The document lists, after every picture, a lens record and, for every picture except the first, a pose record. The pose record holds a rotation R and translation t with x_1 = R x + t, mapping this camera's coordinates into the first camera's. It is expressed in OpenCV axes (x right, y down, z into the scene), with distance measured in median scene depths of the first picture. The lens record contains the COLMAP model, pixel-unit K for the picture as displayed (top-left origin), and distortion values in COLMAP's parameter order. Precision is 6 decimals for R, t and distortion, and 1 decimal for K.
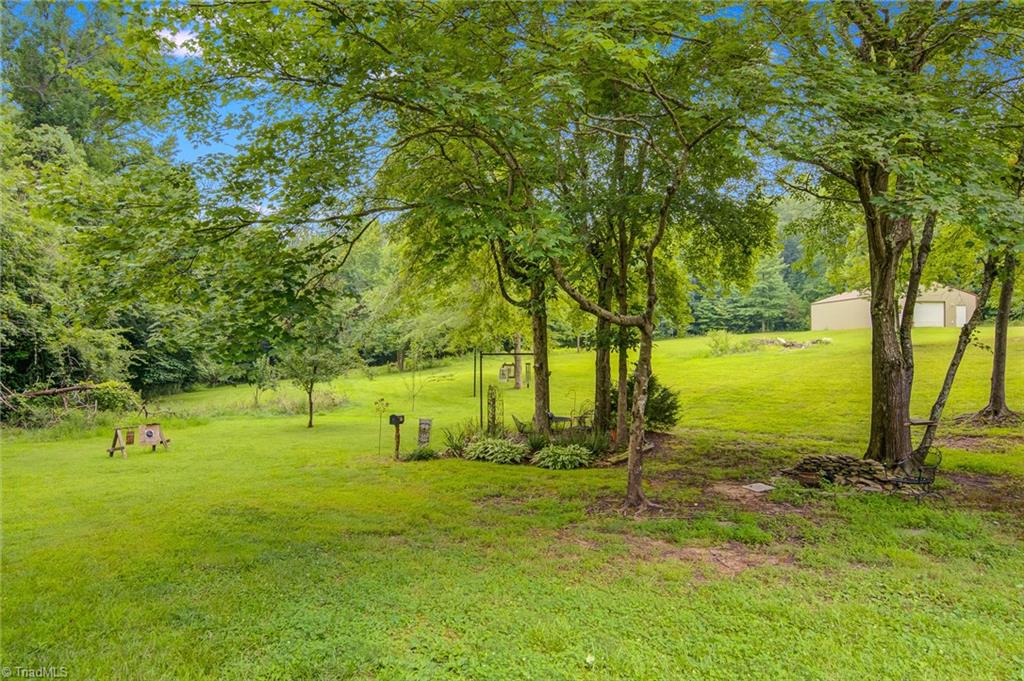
lens RADIAL K [[604.1, 0, 512.1], [0, 604.1, 345.1], [0, 0, 1]] dist [-0.001655, -0.001602]
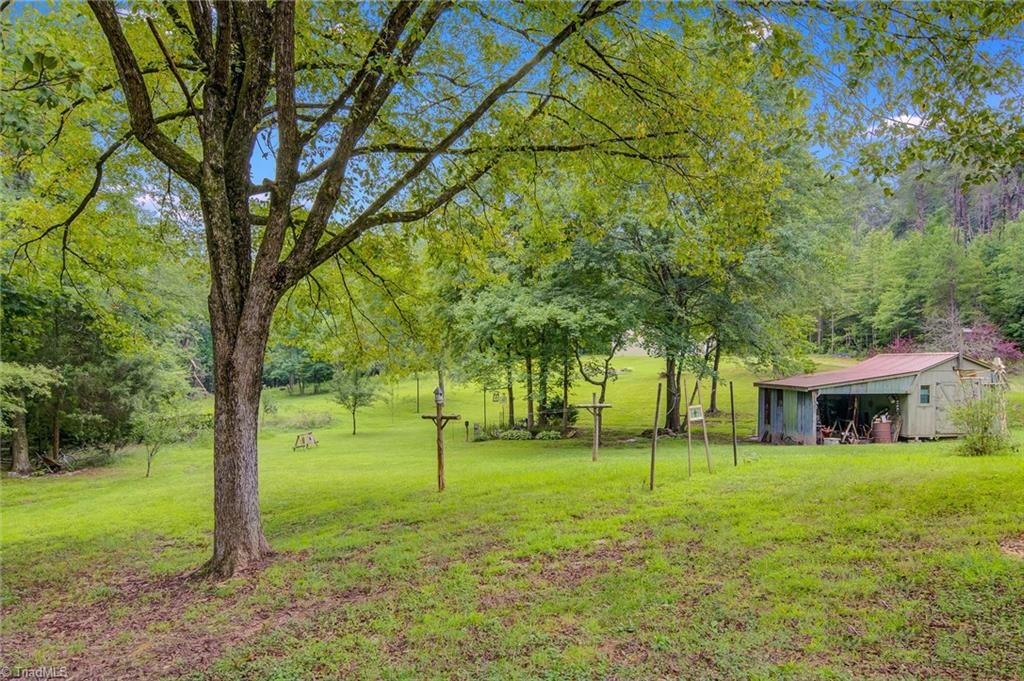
lens RADIAL K [[604.1, 0, 512.1], [0, 604.1, 345.1], [0, 0, 1]] dist [-0.001655, -0.001602]
pose [[0.949173, 0.003592, 0.314733, -0.571156], [0.003717, 0.999737, -0.022619, -0.080949], [-0.314732, 0.022640, 0.948911, -0.844658]]
